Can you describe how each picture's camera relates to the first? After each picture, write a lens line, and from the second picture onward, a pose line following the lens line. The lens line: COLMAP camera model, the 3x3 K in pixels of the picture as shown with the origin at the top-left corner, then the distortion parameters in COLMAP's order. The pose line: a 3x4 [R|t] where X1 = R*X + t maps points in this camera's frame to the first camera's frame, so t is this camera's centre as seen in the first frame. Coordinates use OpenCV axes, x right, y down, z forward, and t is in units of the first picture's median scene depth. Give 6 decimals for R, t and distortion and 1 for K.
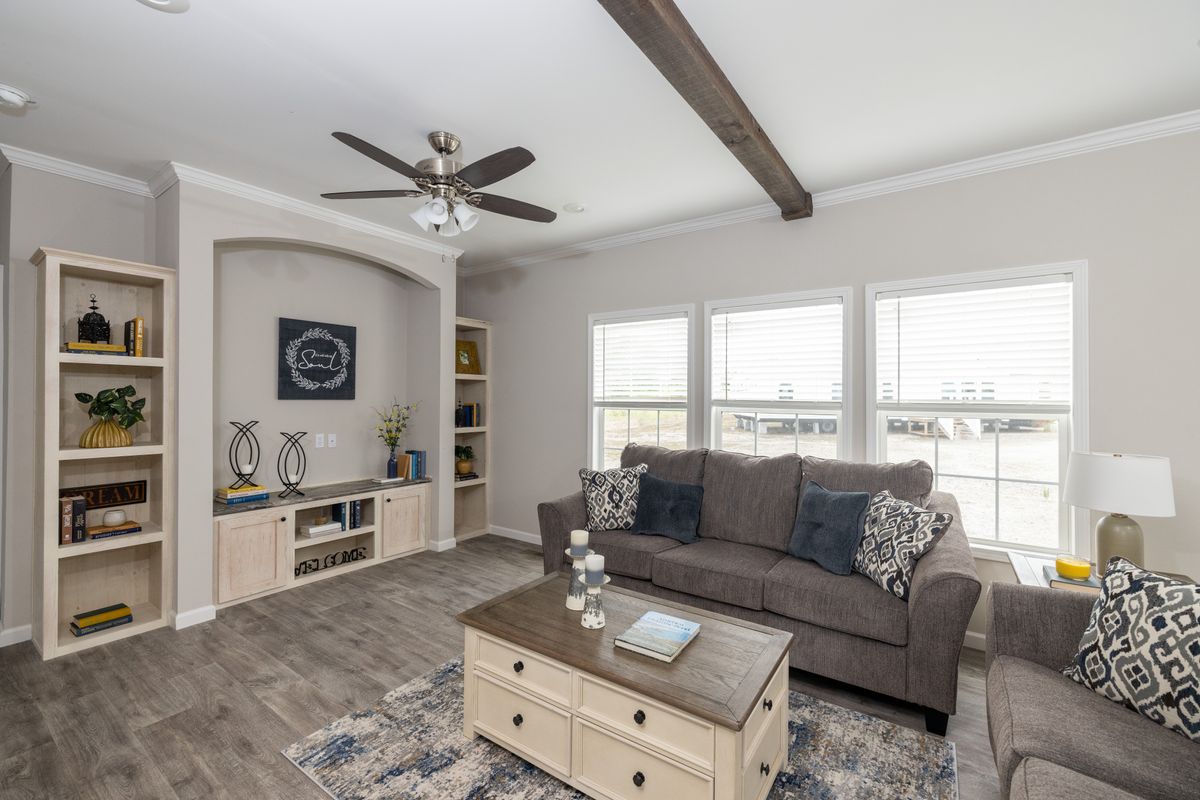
lens RADIAL K [[492.6, 0, 591.4], [0, 492.6, 396.2], [0, 0, 1]] dist [-0.000978, -0.000448]
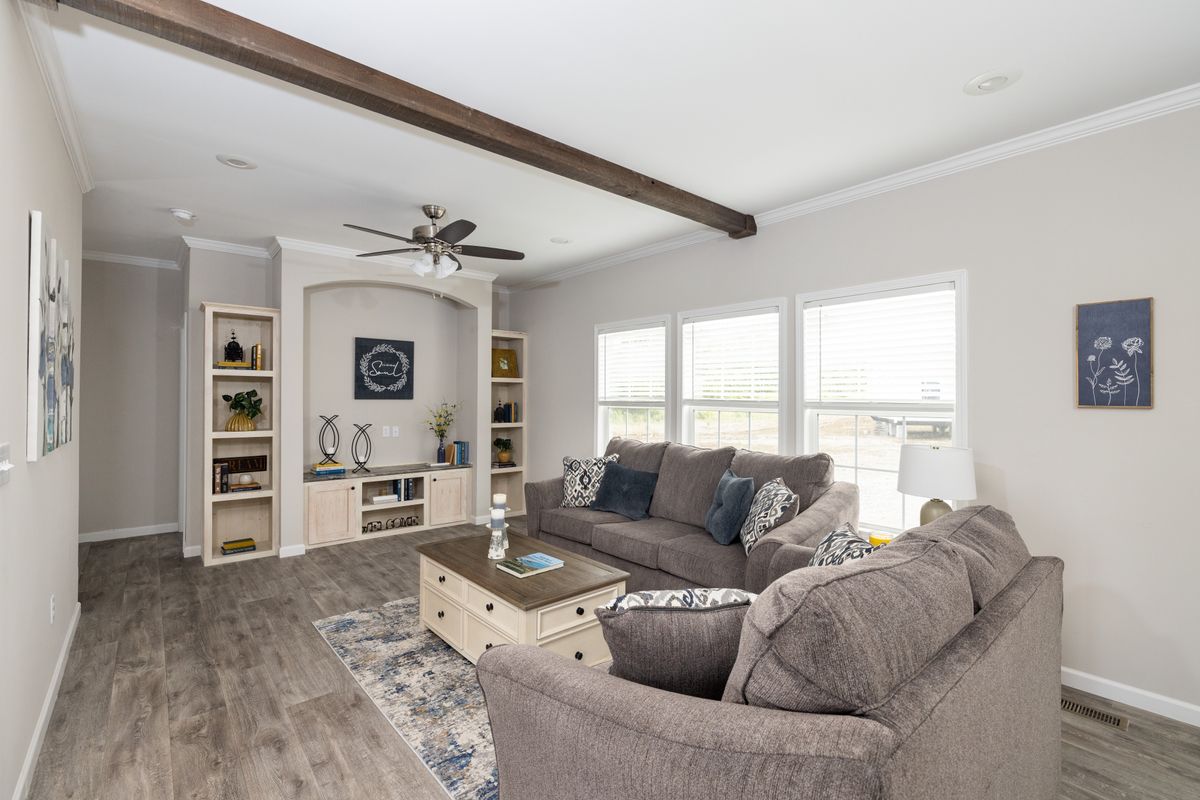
lens RADIAL K [[520.0, 0, 595.9], [0, 520.0, 395.1], [0, 0, 1]] dist [-0.011311, 0.000040]
pose [[0.970385, -0.002353, -0.241552, 0.419684], [0.001867, 0.999996, -0.002242, -0.000095], [0.241556, 0.001725, 0.970385, -0.250142]]
